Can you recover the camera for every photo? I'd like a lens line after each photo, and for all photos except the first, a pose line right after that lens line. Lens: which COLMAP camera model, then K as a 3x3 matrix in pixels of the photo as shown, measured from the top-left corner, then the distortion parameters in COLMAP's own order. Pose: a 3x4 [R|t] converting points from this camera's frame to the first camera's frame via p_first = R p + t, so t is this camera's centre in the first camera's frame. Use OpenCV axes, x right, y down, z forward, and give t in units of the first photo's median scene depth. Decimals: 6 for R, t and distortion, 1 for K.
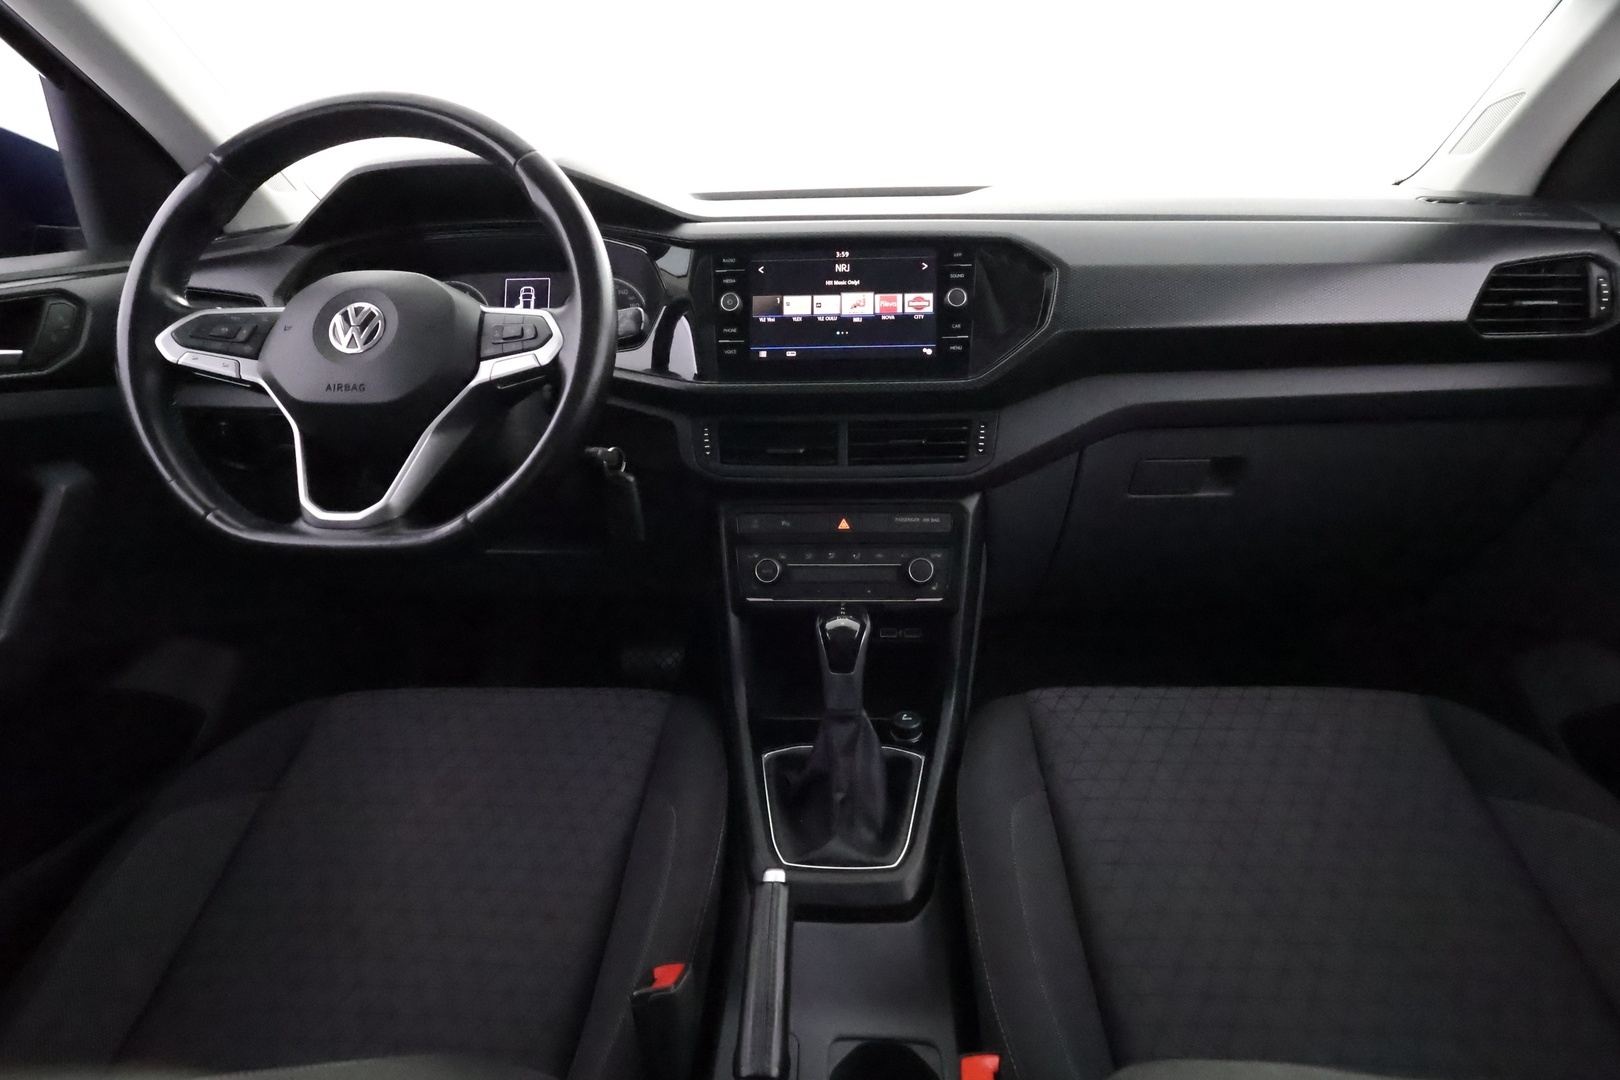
lens RADIAL K [[846.0, 0, 810.0], [0, 846.0, 540.0], [0, 0, 1]] dist [-0.002980, -0.000229]
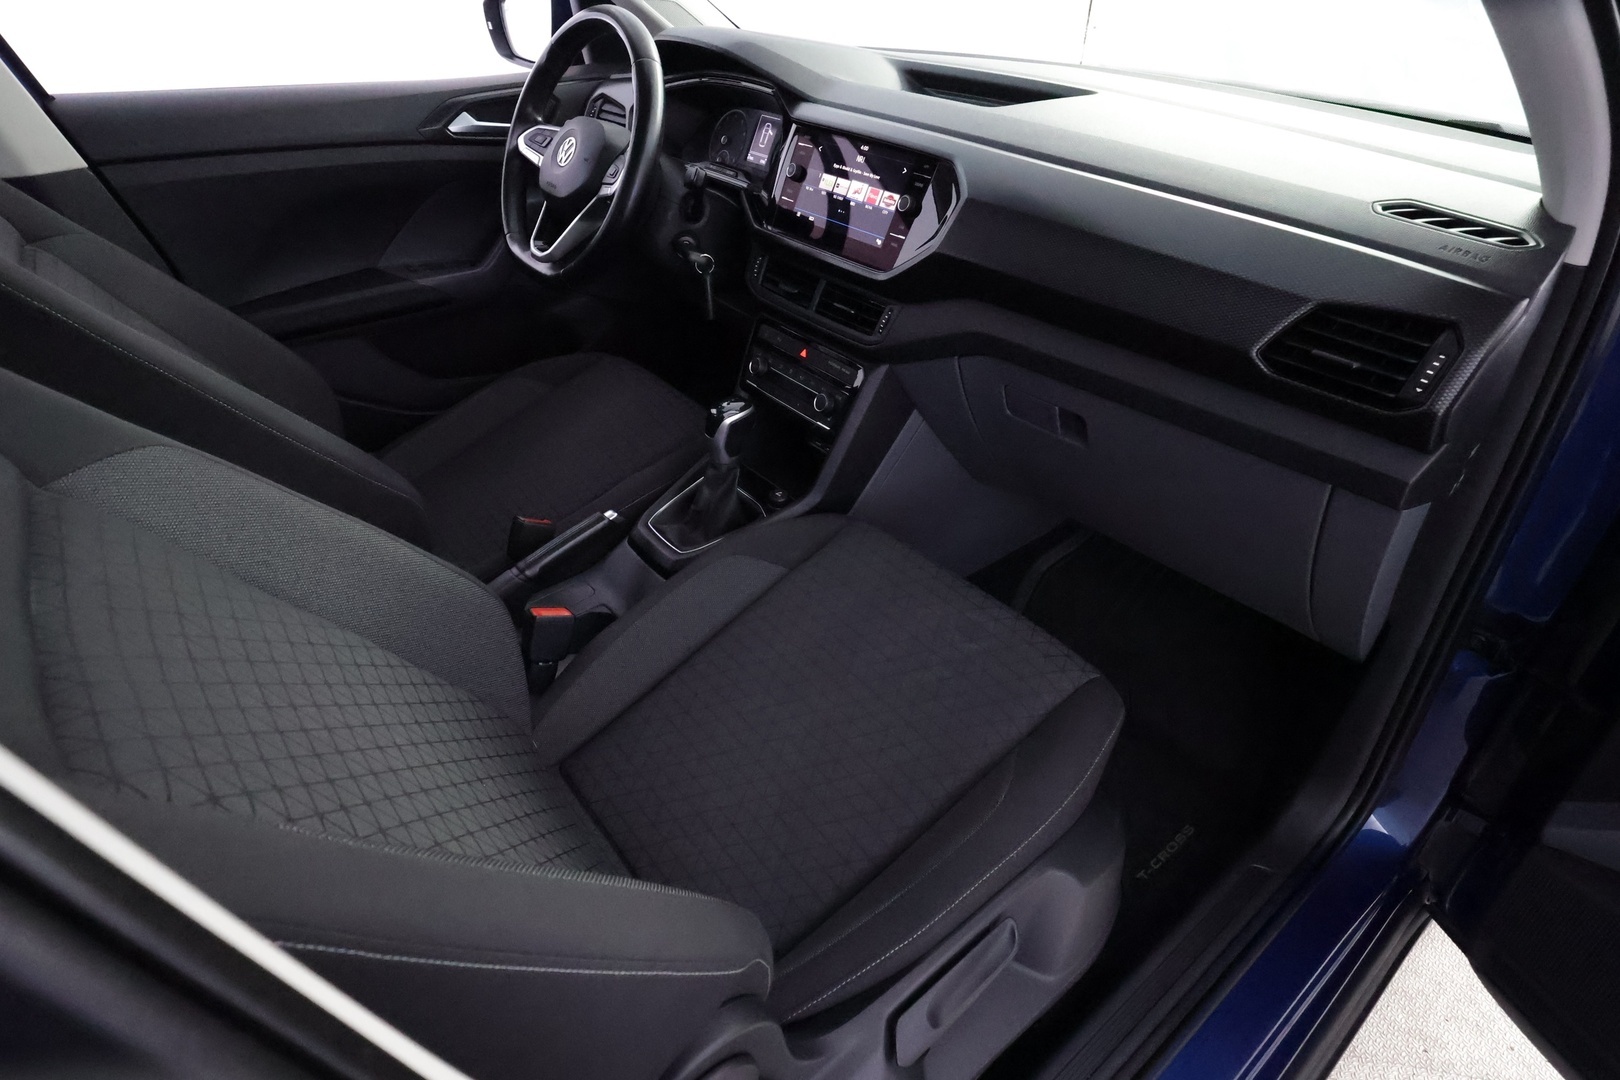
lens RADIAL K [[853.4, 0, 810.0], [0, 853.4, 540.0], [0, 0, 1]] dist [0.003877, 0.000875]
pose [[0.668427, 0.452012, -0.590669, 1.072893], [-0.286837, 0.889375, 0.356001, -0.261478], [0.686243, -0.068535, 0.724136, -0.033163]]
